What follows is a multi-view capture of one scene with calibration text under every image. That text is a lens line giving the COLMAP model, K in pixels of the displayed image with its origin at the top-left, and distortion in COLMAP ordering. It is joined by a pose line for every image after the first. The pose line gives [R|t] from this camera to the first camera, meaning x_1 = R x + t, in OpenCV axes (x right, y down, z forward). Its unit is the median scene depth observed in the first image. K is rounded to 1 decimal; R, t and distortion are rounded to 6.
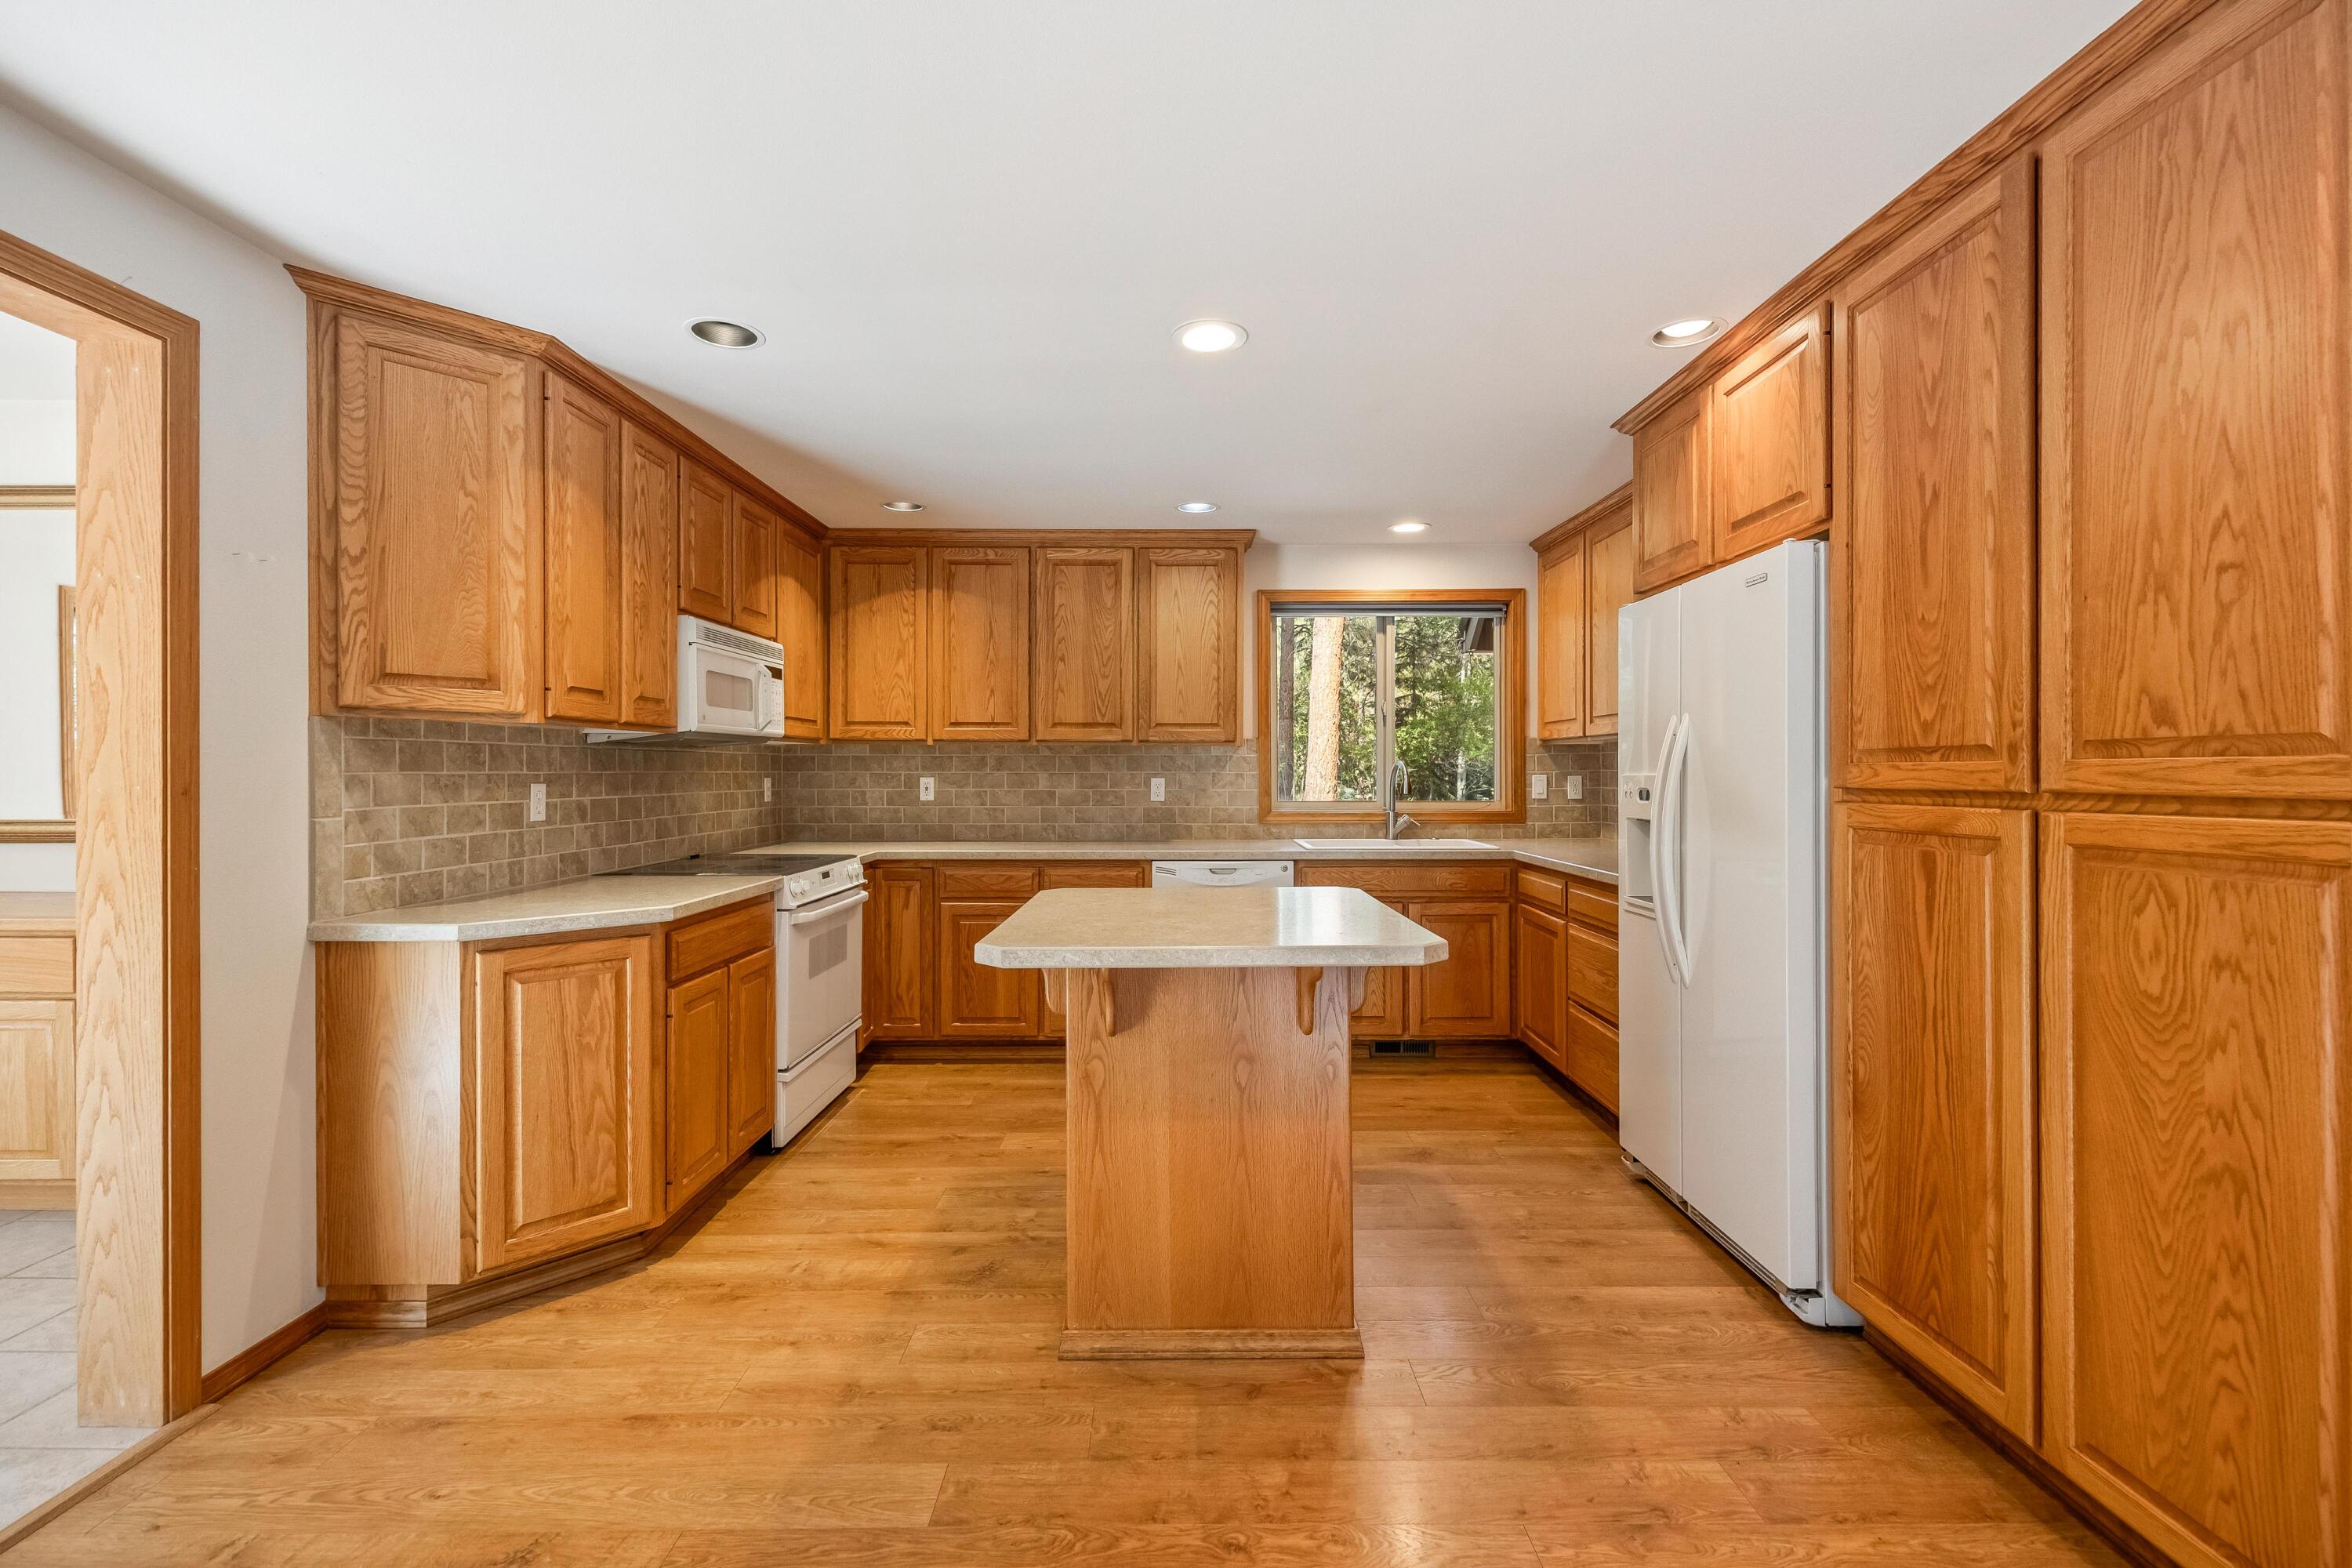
lens RADIAL K [[1043.3, 0, 1176.3], [0, 1043.3, 782.0], [0, 0, 1]] dist [0.014635, -0.003312]
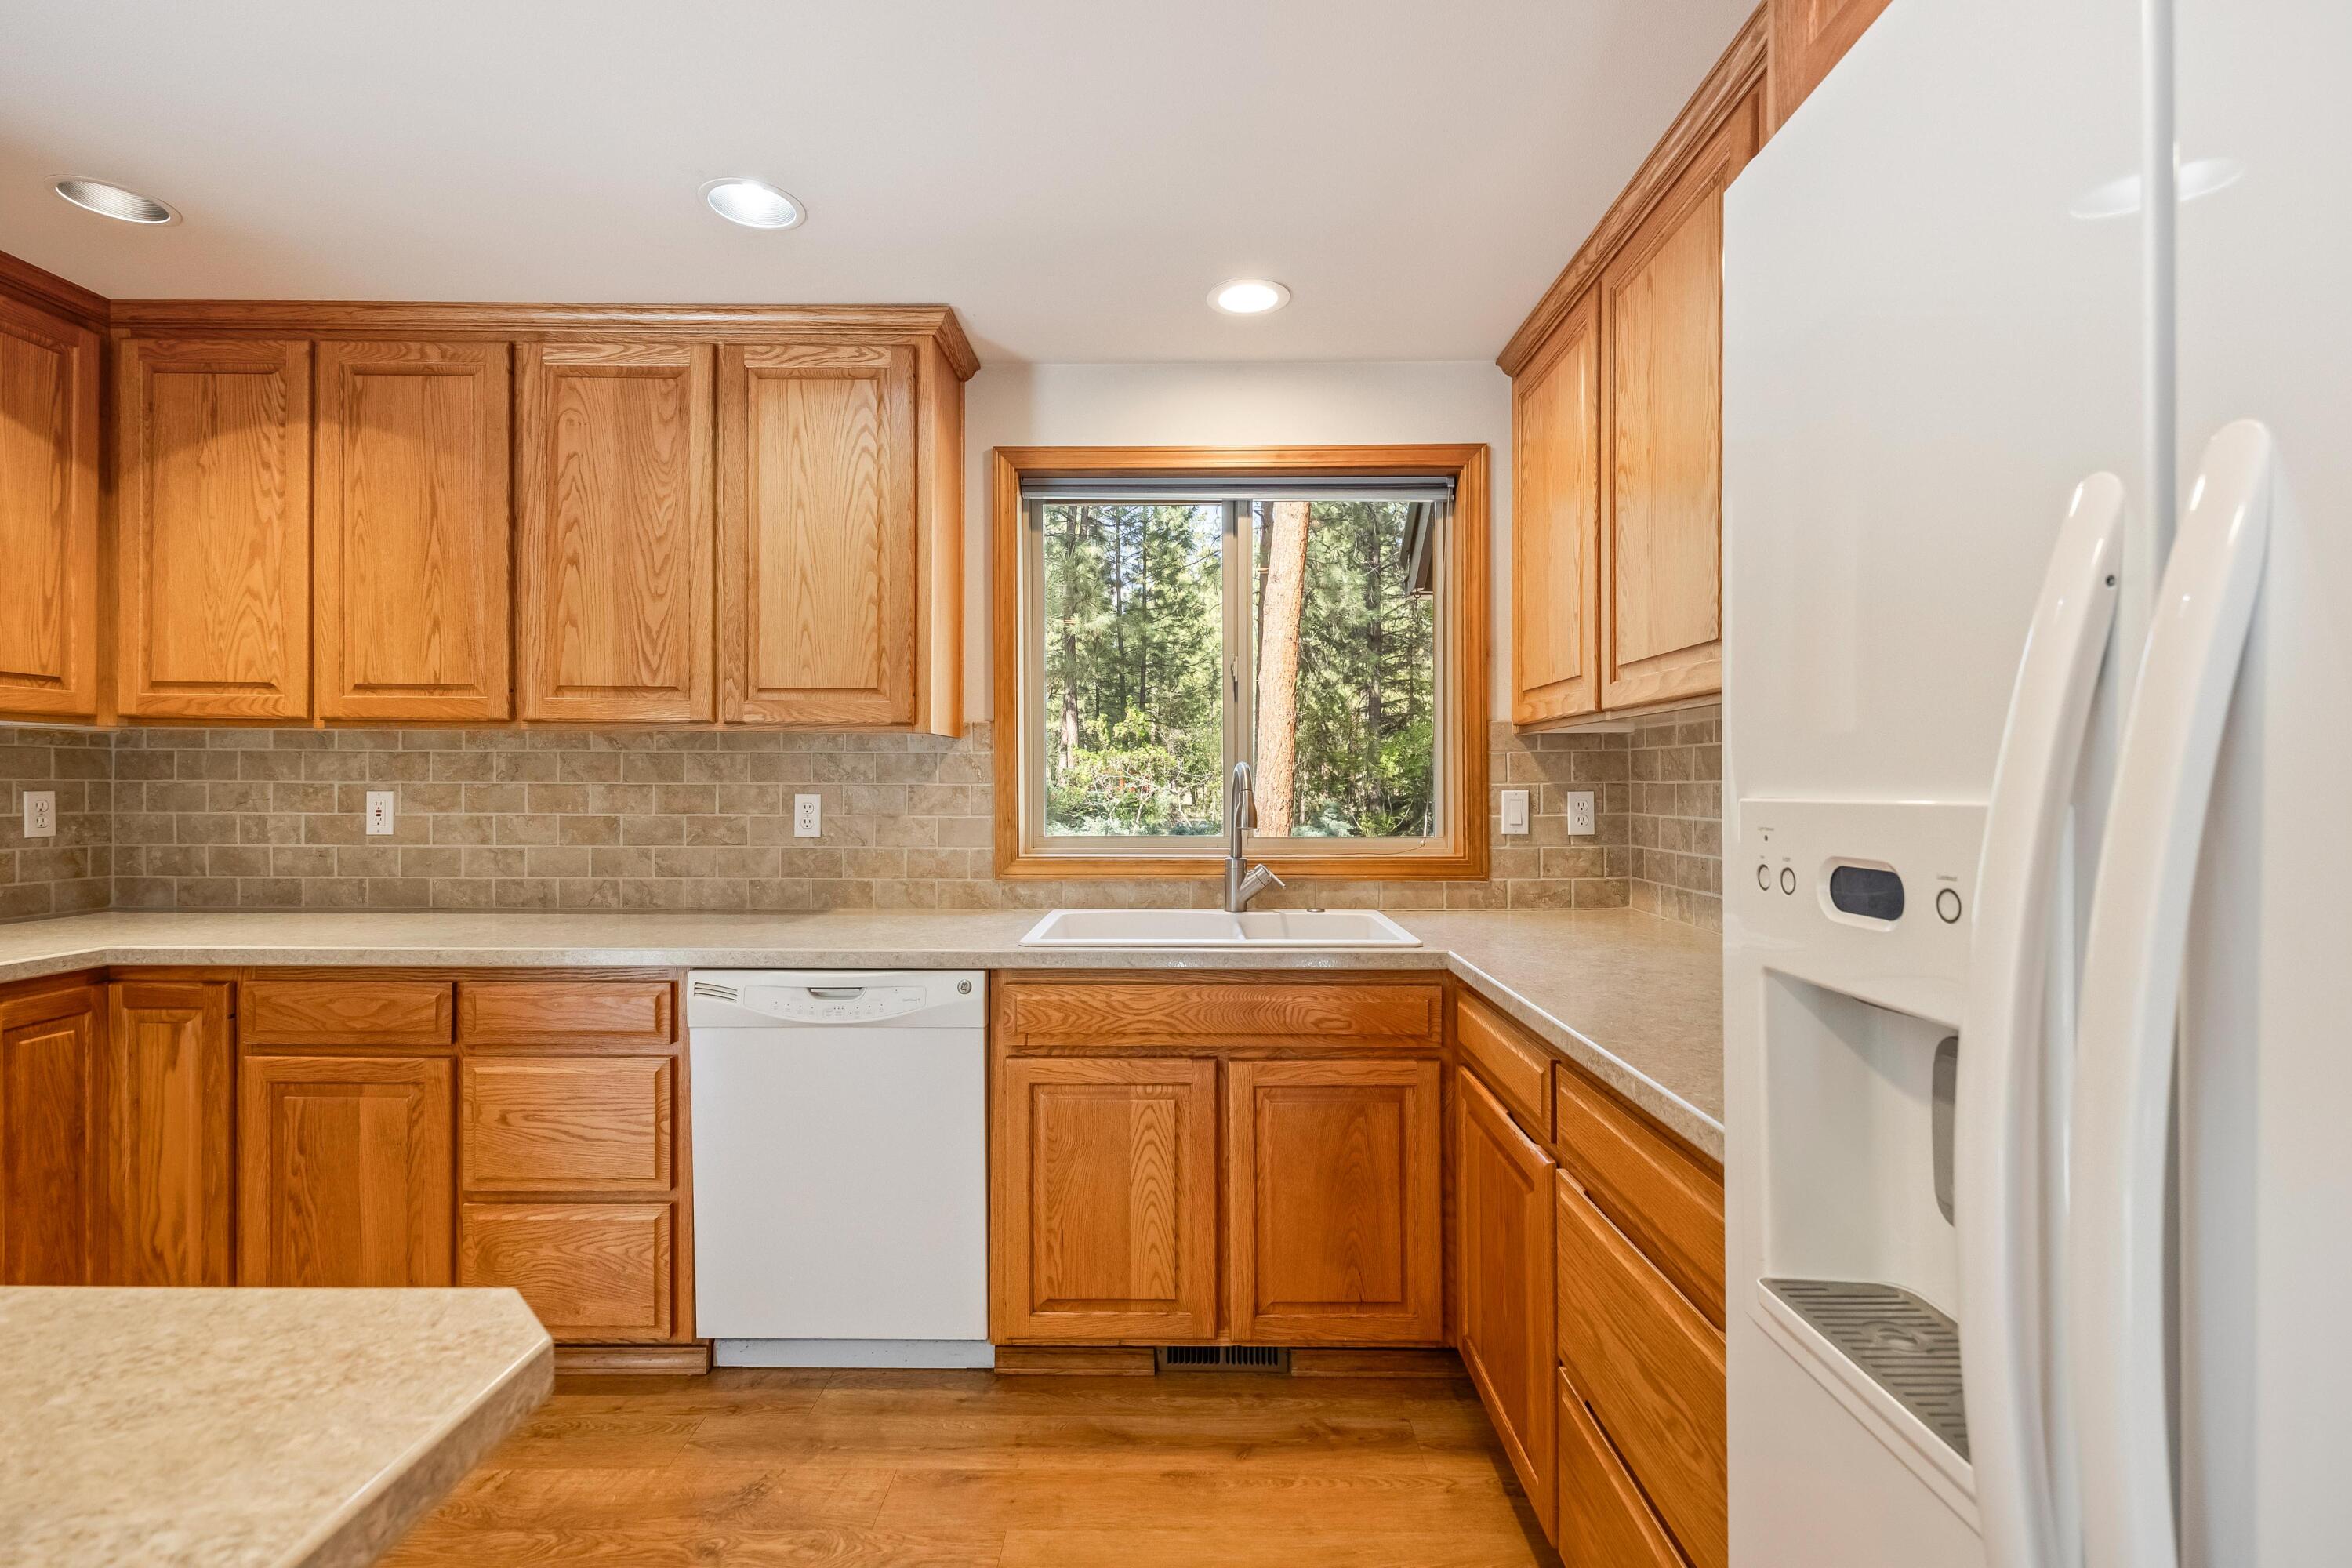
lens RADIAL K [[1043.3, 0, 1180.8], [0, 1043.3, 782.7], [0, 0, 1]] dist [0.014635, -0.003312]
pose [[0.999945, 0.003298, -0.009989, 0.204651], [-0.003403, 0.999938, -0.010562, -0.005210], [0.009954, 0.010595, 0.999894, 0.521399]]
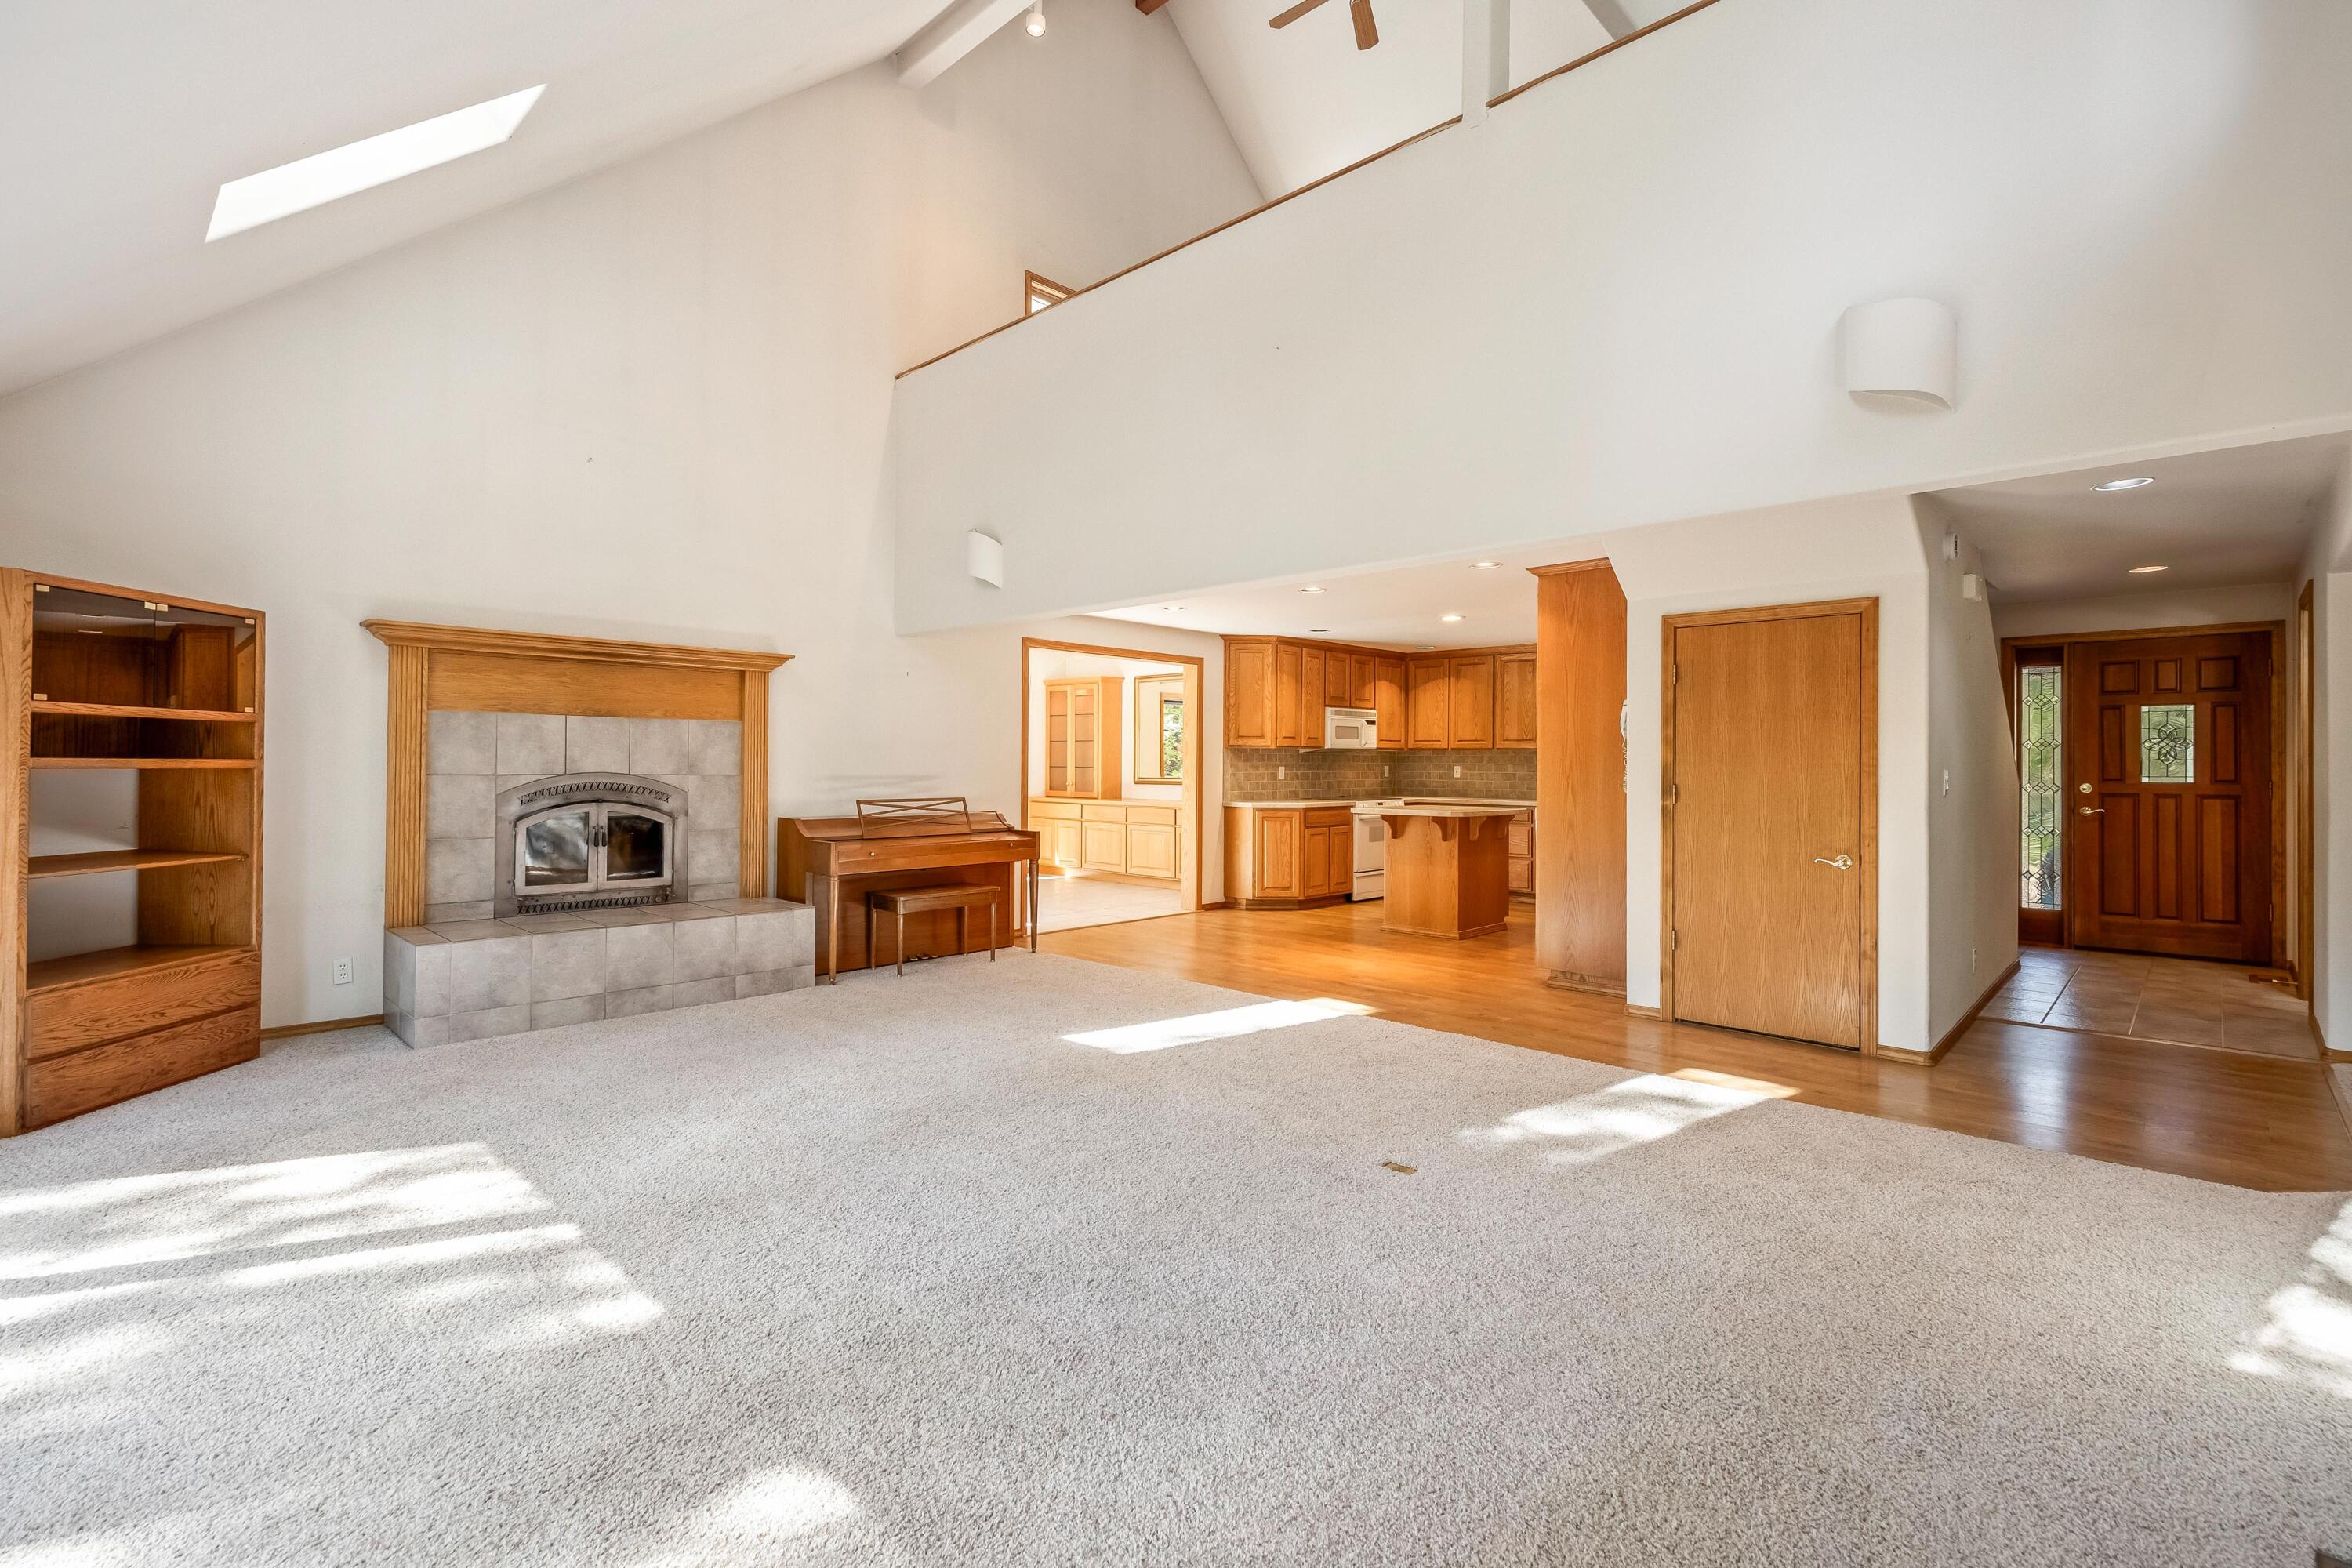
lens RADIAL K [[1043.3, 0, 1178.1], [0, 1043.3, 774.6], [0, 0, 1]] dist [0.014635, -0.003312]
pose [[0.722831, 0.009582, -0.690959, 0.892694], [-0.010214, 0.999943, 0.003183, 0.012929], [0.690950, 0.004756, 0.722887, -0.986120]]
